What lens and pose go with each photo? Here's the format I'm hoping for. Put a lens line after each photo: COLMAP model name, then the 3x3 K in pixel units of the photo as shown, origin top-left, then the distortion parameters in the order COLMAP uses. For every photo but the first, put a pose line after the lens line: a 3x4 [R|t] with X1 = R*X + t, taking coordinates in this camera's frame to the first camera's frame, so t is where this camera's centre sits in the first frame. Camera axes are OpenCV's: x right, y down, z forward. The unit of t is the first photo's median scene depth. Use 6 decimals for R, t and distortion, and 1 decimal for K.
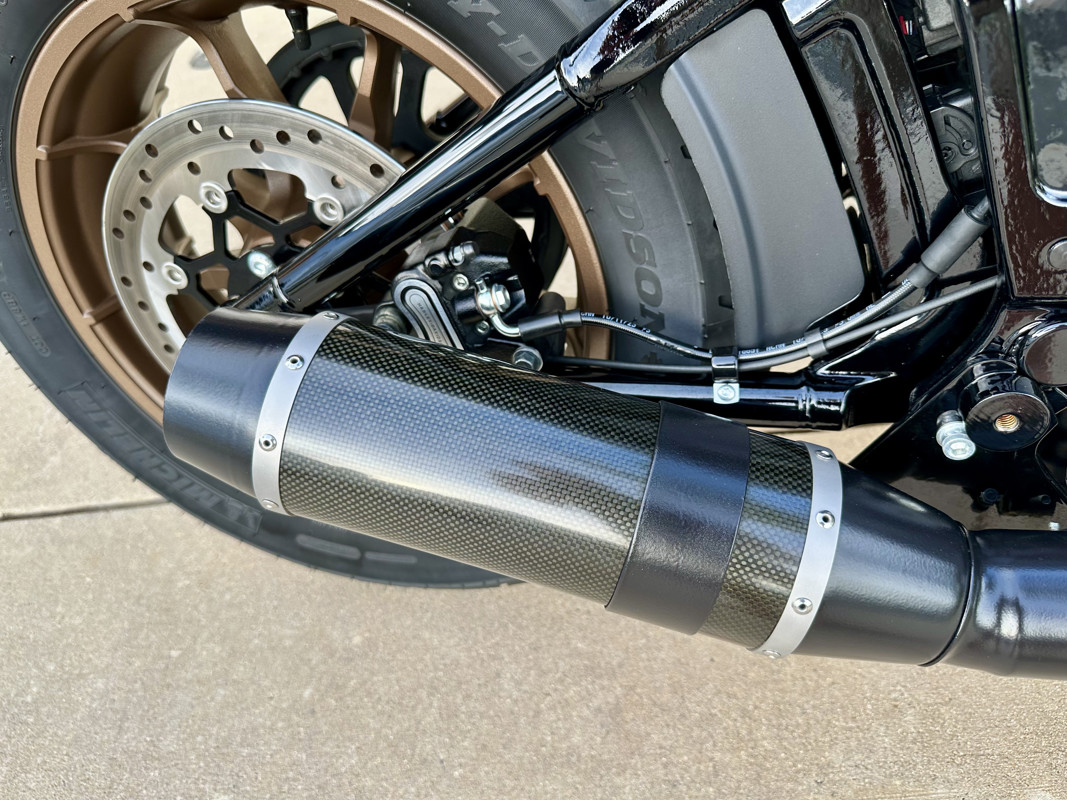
lens RADIAL K [[785.0, 0, 534.0], [0, 785.0, 412.9], [0, 0, 1]] dist [0.001027, -0.023027]
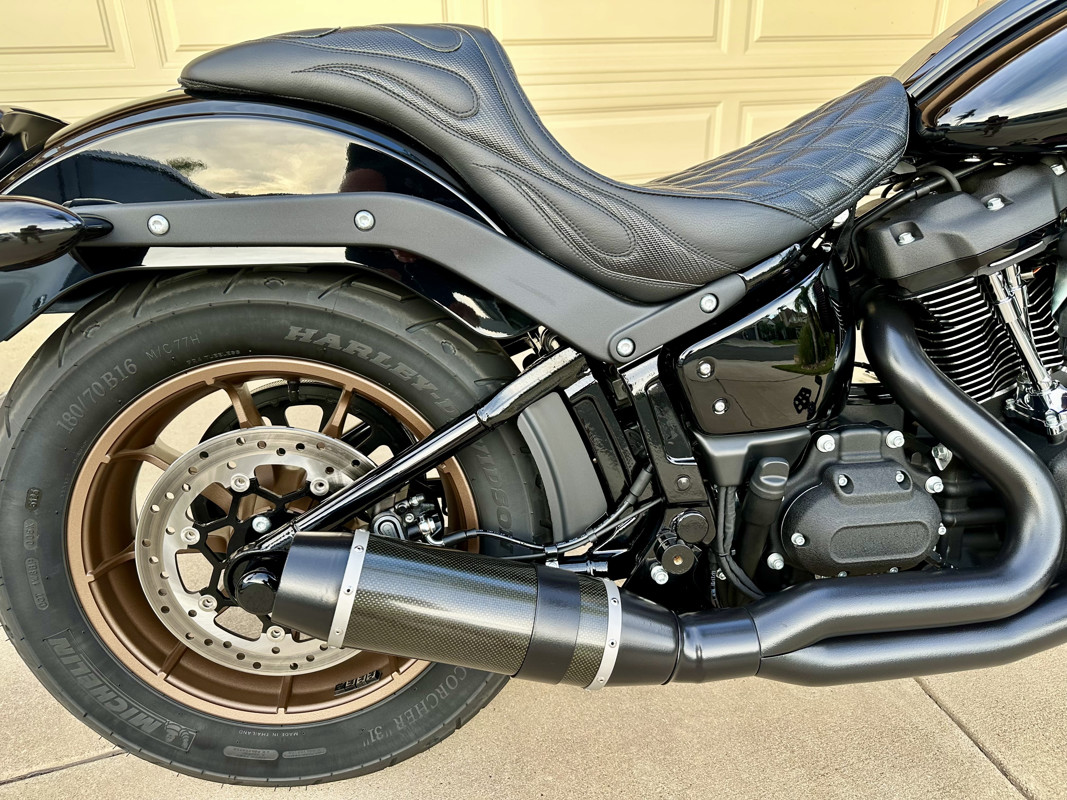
lens RADIAL K [[755.7, 0, 541.5], [0, 755.7, 400.0], [0, 0, 1]] dist [0.033155, -0.054471]
pose [[0.926033, 0.021858, 0.376810, -0.484089], [0.142430, 0.904279, -0.402484, 0.343650], [-0.349539, 0.426382, 0.834278, -0.717252]]
